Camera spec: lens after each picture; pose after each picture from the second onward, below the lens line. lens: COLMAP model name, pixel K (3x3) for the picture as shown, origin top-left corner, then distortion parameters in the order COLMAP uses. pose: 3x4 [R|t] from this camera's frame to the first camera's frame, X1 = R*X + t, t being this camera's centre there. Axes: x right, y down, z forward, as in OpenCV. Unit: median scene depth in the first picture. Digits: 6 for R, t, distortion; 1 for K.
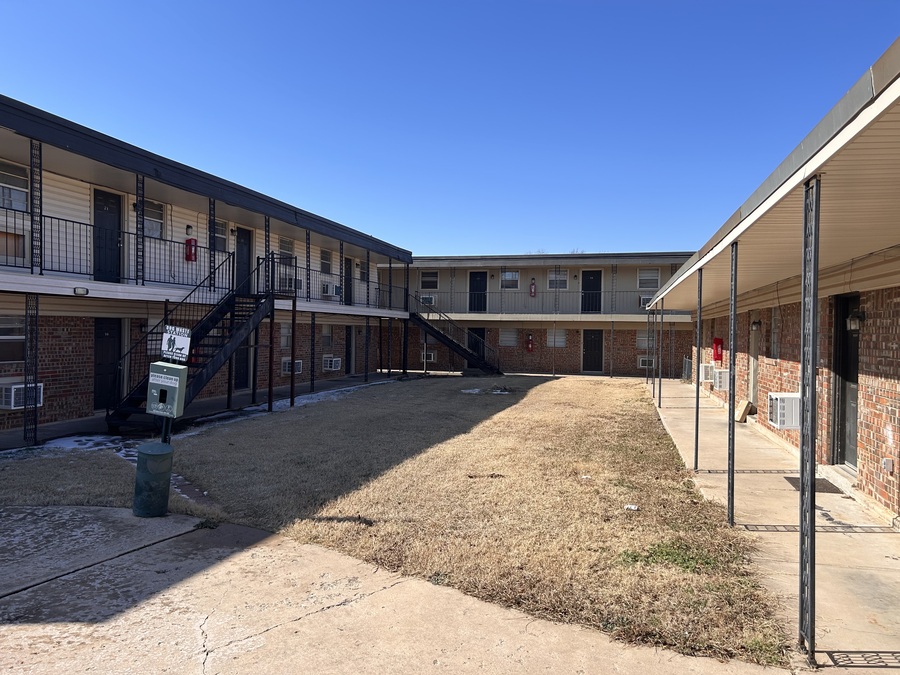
lens RADIAL K [[679.6, 0, 444.4], [0, 679.6, 345.0], [0, 0, 1]] dist [0.076796, -0.082320]
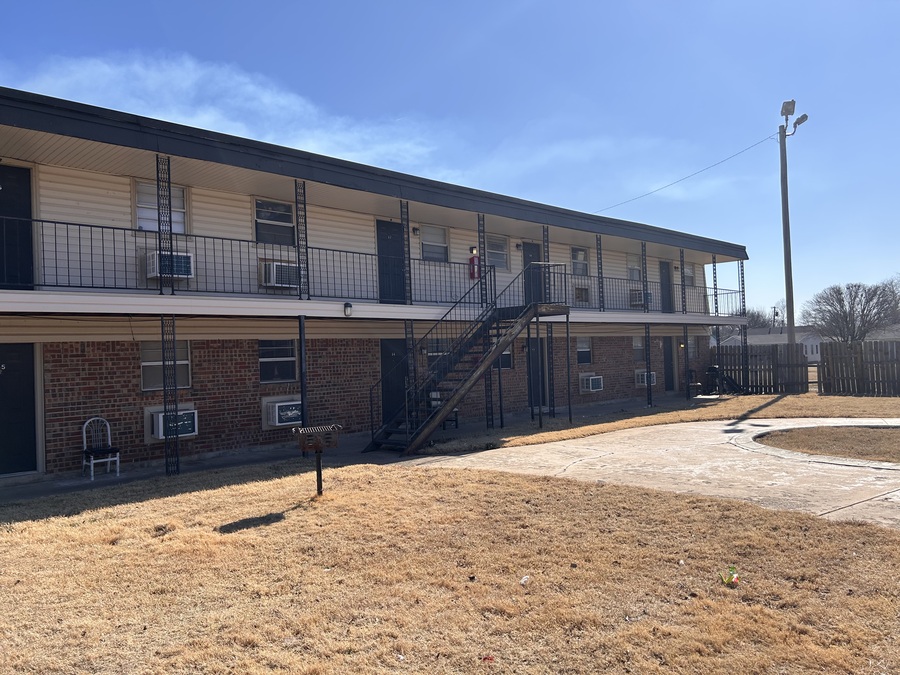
lens RADIAL K [[561.3, 0, 452.2], [0, 561.3, 337.9], [0, 0, 1]] dist [0.047689, -0.001636]
pose [[0.815939, -0.034885, -0.577084, 0.103820], [0.017242, 0.999202, -0.036024, -0.007133], [0.577881, 0.019443, 0.815890, 0.375947]]
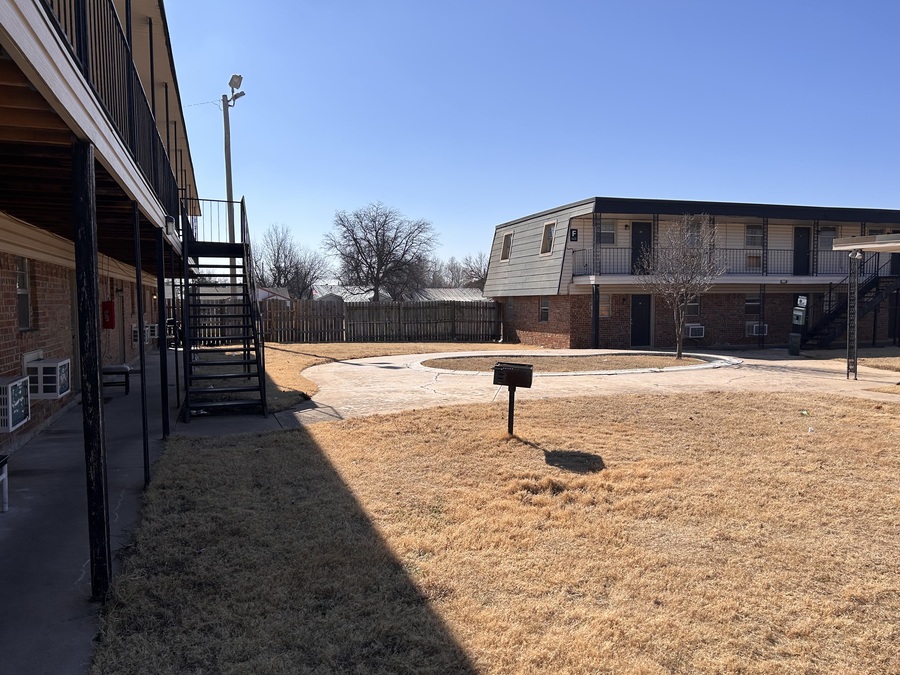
lens RADIAL K [[679.6, 0, 449.7], [0, 679.6, 334.4], [0, 0, 1]] dist [0.076796, -0.082320]
pose [[0.559846, 0.020978, -0.828331, 0.651108], [-0.004441, 0.999741, 0.022318, 0.042029], [0.828585, -0.008816, 0.559794, -1.036443]]
